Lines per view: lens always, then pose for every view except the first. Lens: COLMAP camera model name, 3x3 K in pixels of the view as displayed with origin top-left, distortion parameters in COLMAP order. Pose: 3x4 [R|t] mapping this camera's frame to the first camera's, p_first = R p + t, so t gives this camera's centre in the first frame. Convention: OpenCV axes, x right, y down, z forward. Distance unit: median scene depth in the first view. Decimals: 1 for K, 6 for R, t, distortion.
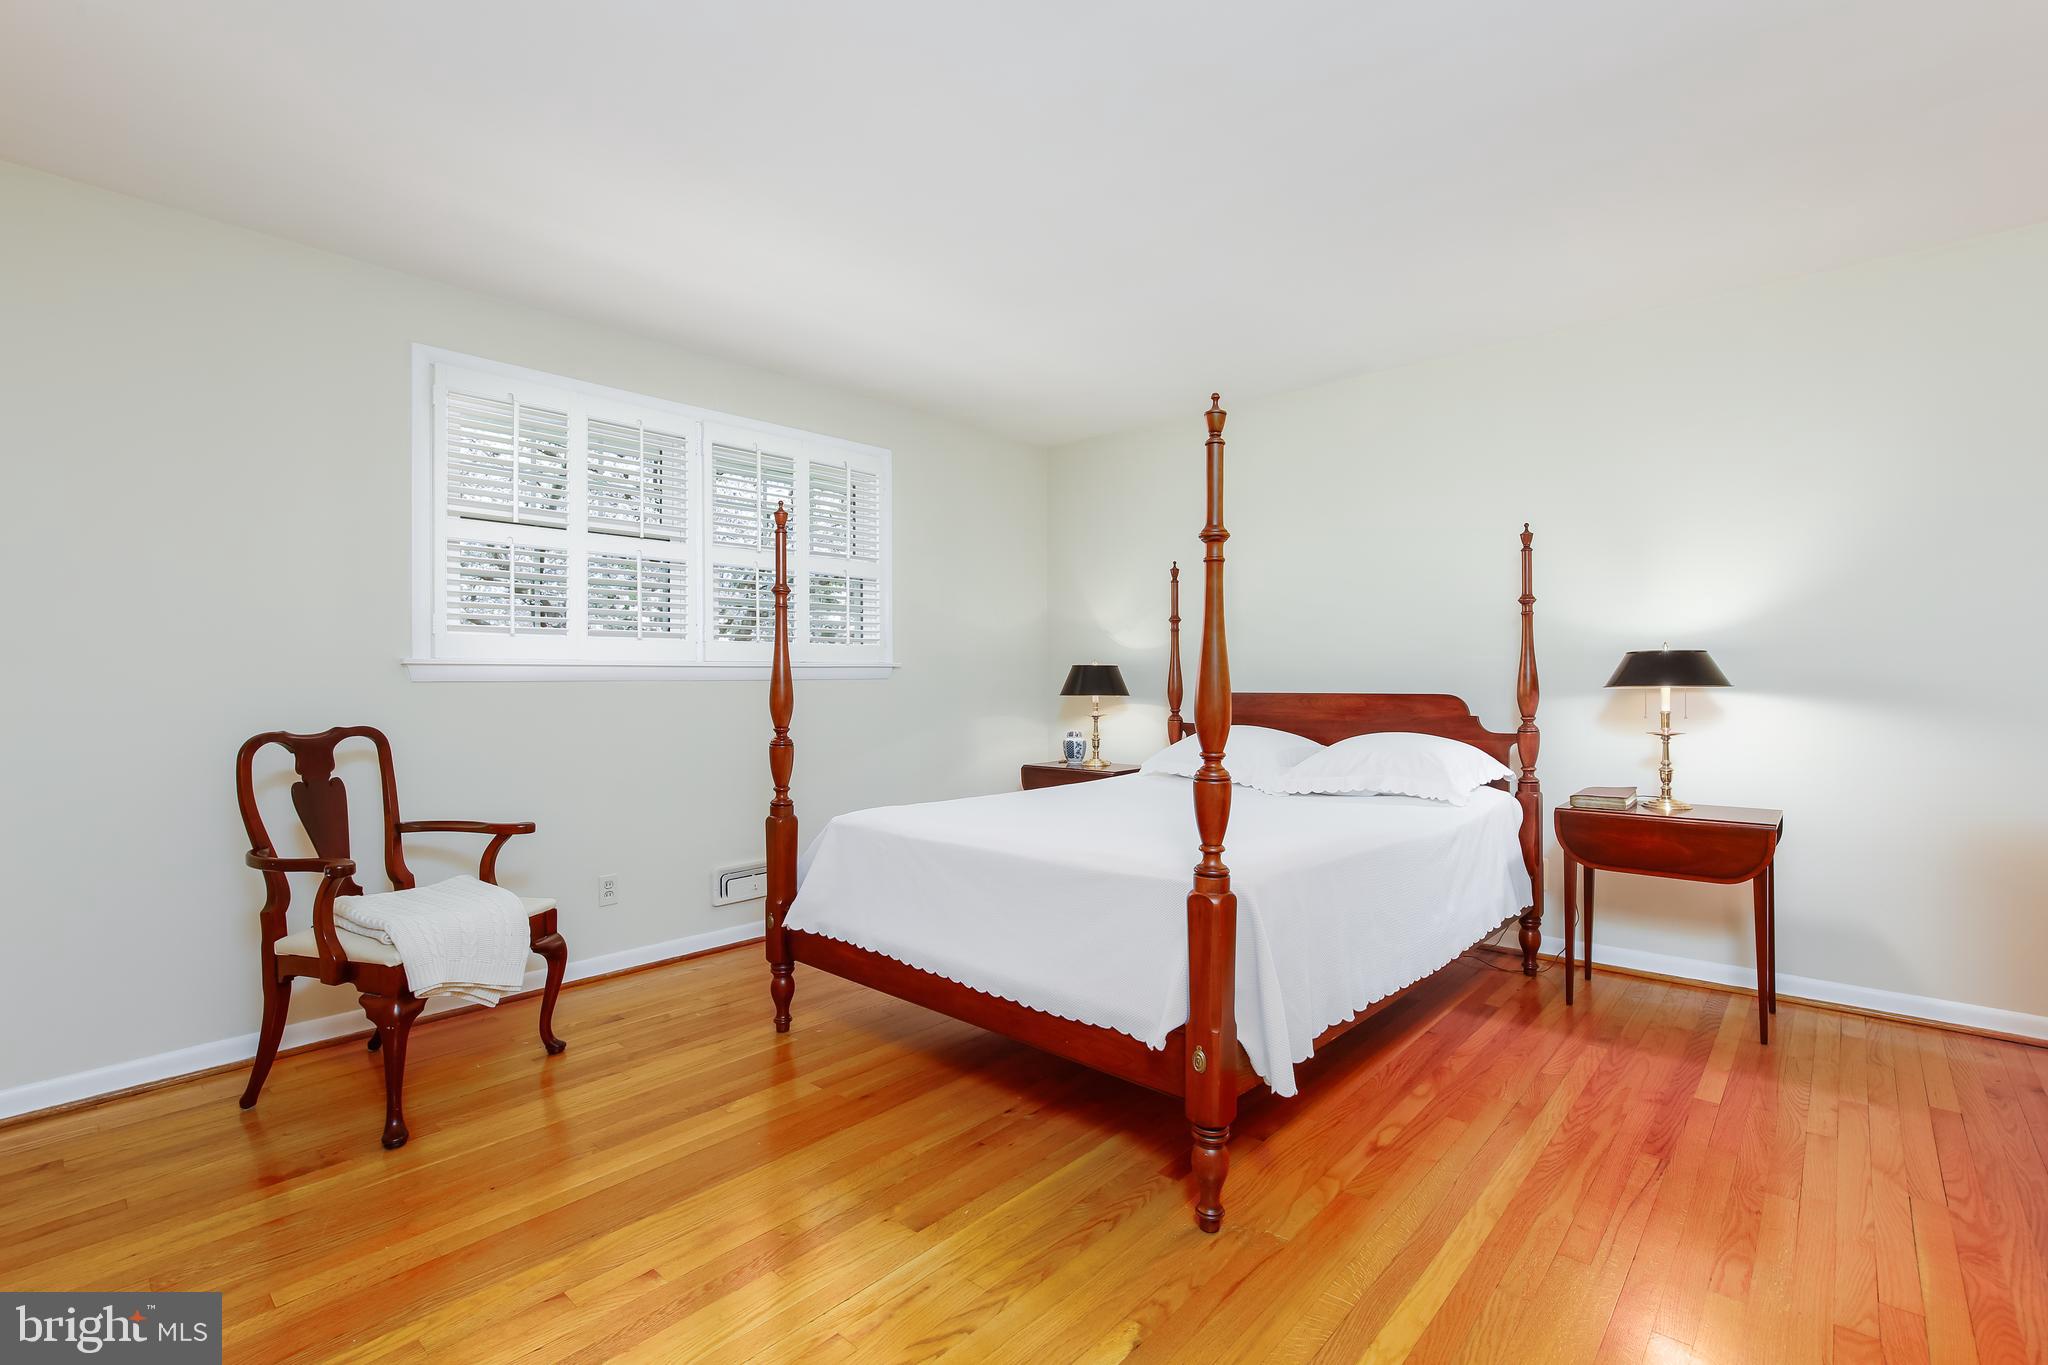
lens RADIAL K [[927.8, 0, 1027.4], [0, 927.8, 679.1], [0, 0, 1]] dist [-0.008323, 0.000416]
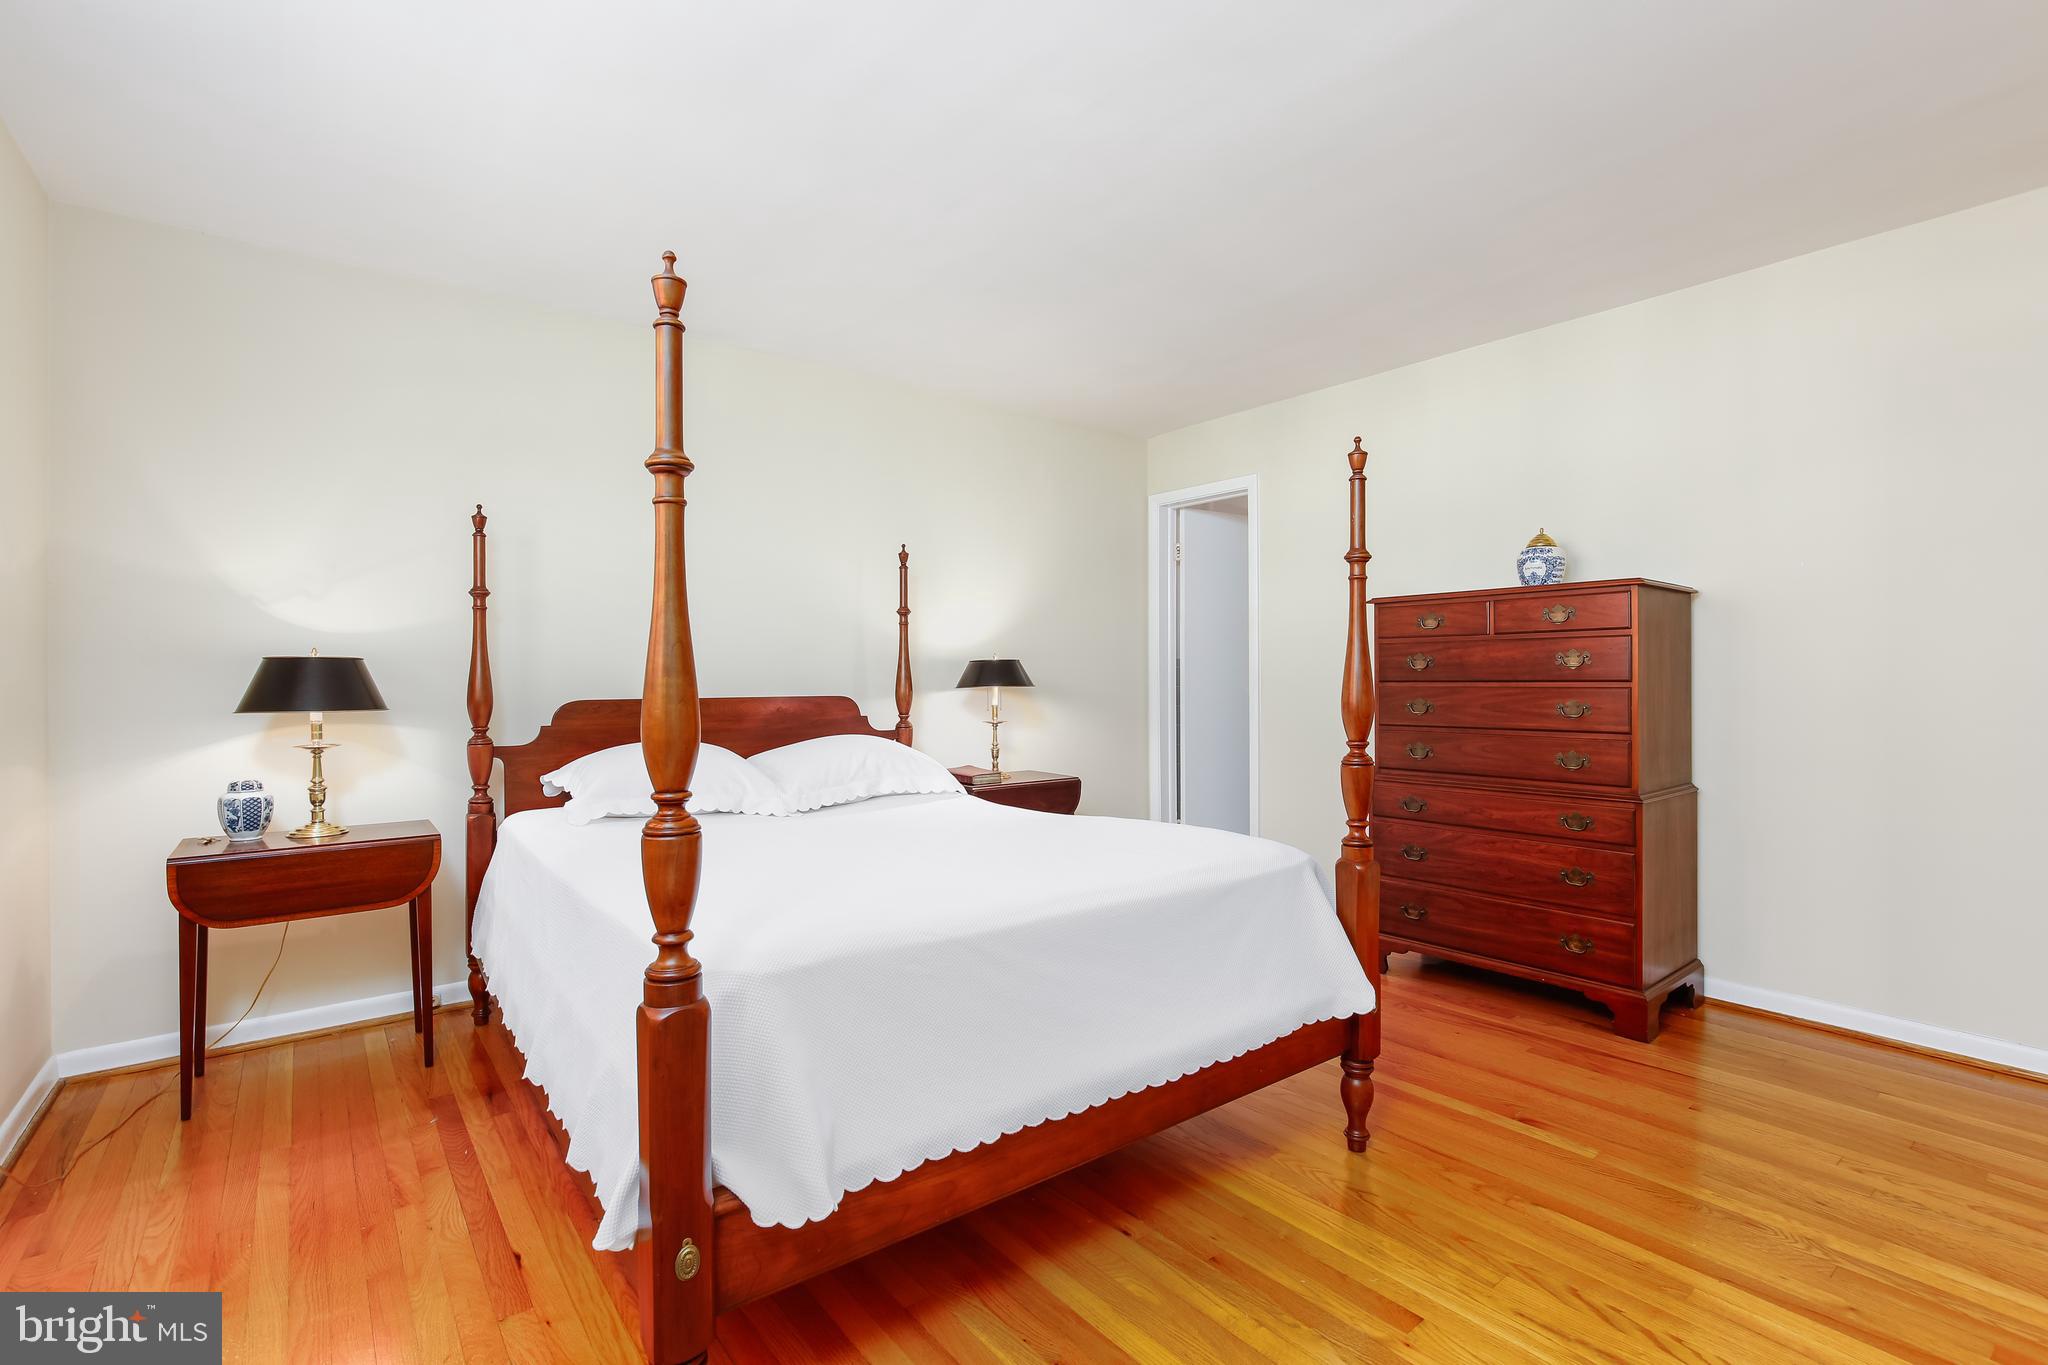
lens RADIAL K [[1008.1, 0, 1024.0], [0, 1008.1, 682.5], [0, 0, 1]] dist [0.140271, -0.000103]
pose [[0.236125, -0.000686, 0.971723, -0.567118], [0.004786, 0.999988, -0.000457, 0.002781], [-0.971711, 0.004758, 0.236125, 0.521727]]
